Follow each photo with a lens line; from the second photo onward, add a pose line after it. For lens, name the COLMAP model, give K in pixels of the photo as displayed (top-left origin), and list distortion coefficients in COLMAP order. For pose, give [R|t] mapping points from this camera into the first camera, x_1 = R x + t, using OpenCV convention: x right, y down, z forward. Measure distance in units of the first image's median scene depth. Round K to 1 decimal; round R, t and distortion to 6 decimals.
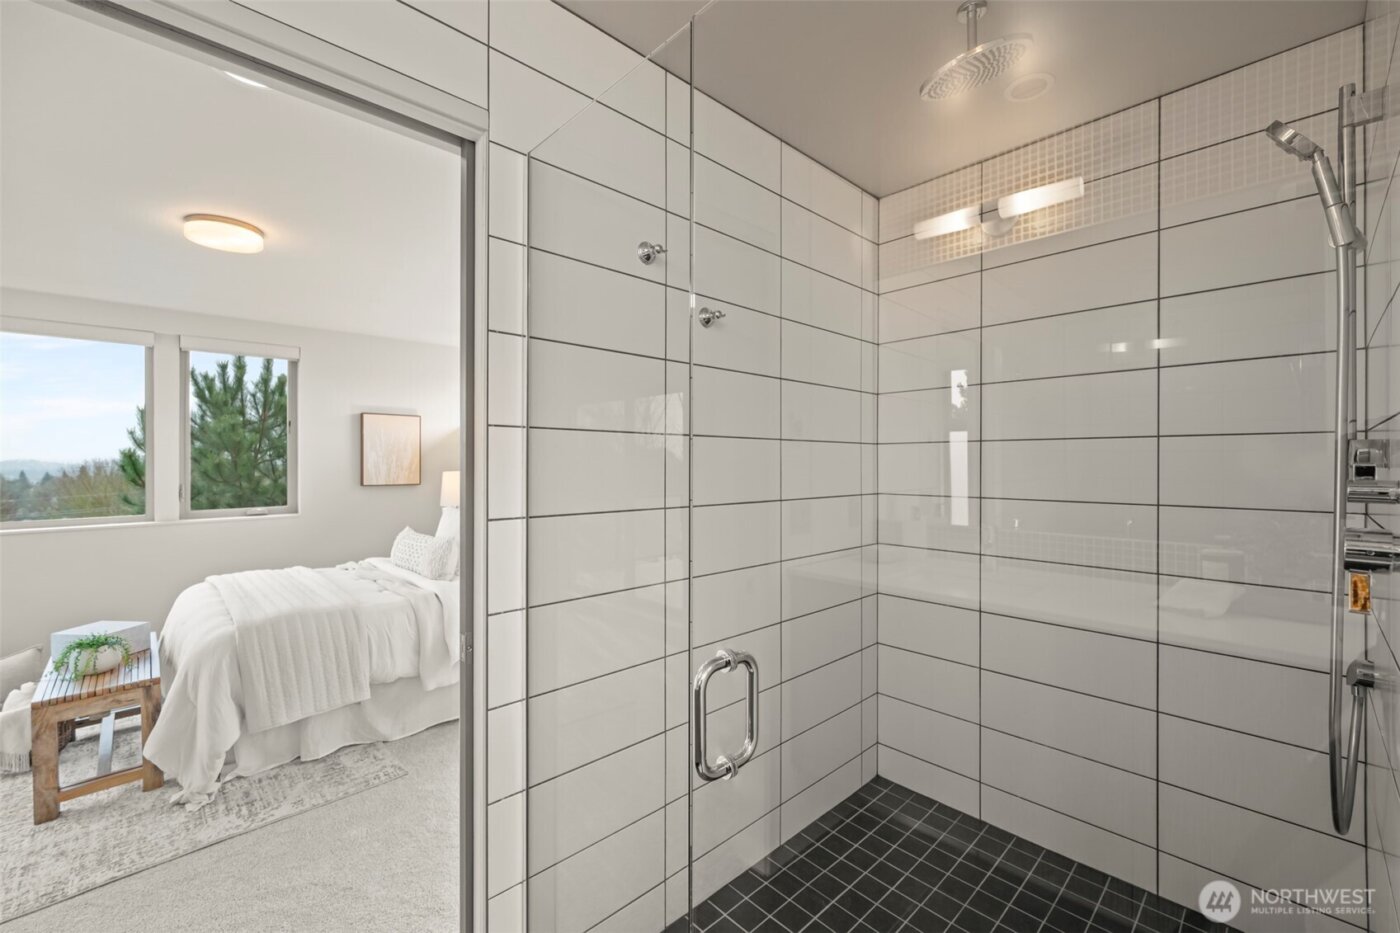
lens RADIAL K [[600.7, 0, 698.2], [0, 600.7, 460.9], [0, 0, 1]] dist [0.003254, 0.000040]
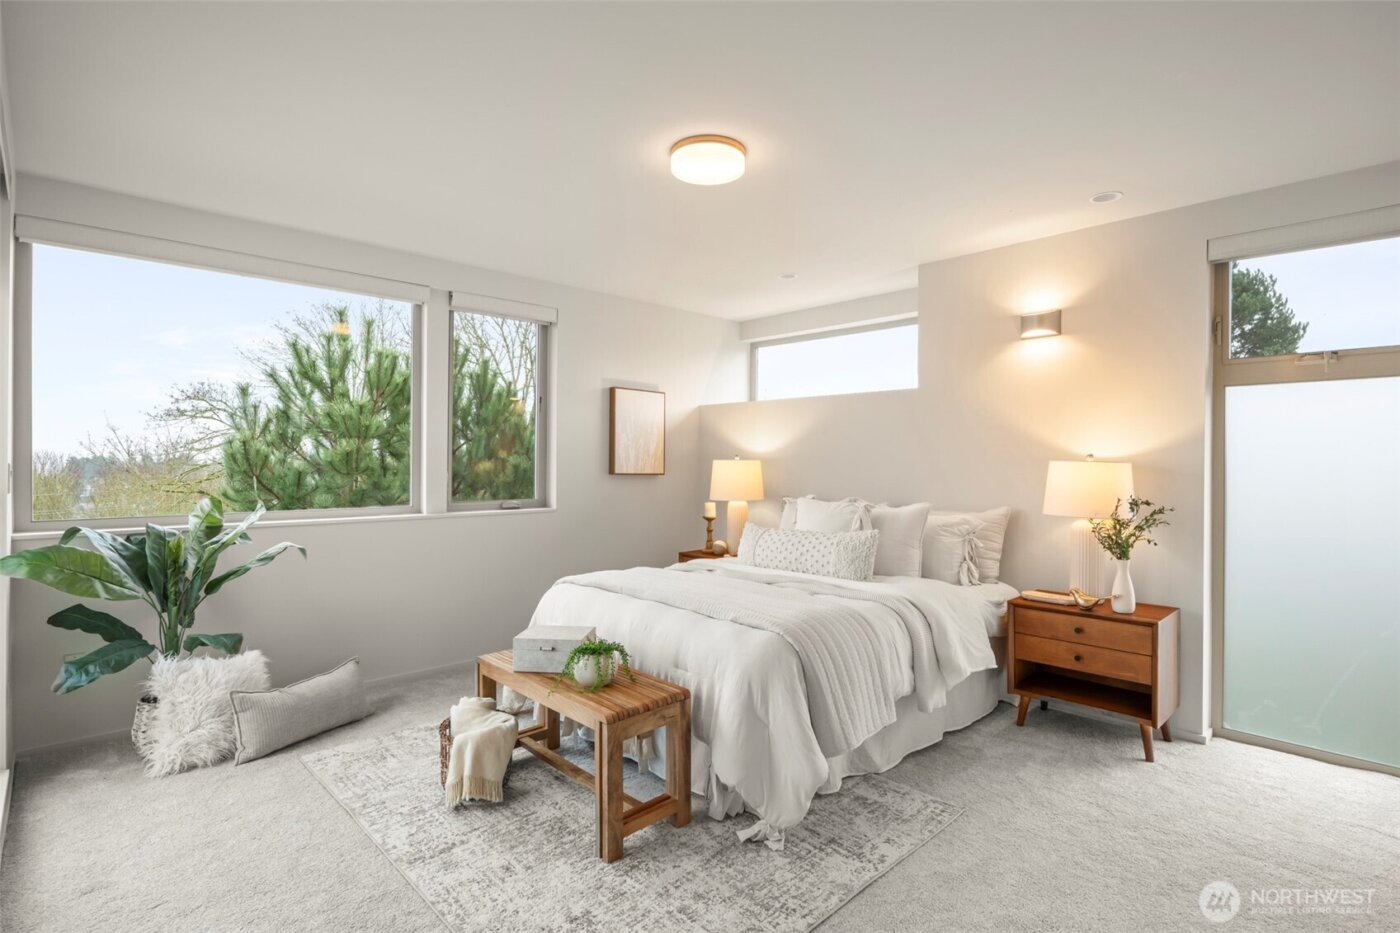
lens RADIAL K [[718.6, 0, 701.7], [0, 718.6, 469.8], [0, 0, 1]] dist [-0.001508, -0.000161]
pose [[0.999823, 0.002193, -0.018670, -0.494888], [-0.001975, 0.999930, 0.011641, 0.026541], [0.018694, -0.011602, 0.999758, 0.011604]]
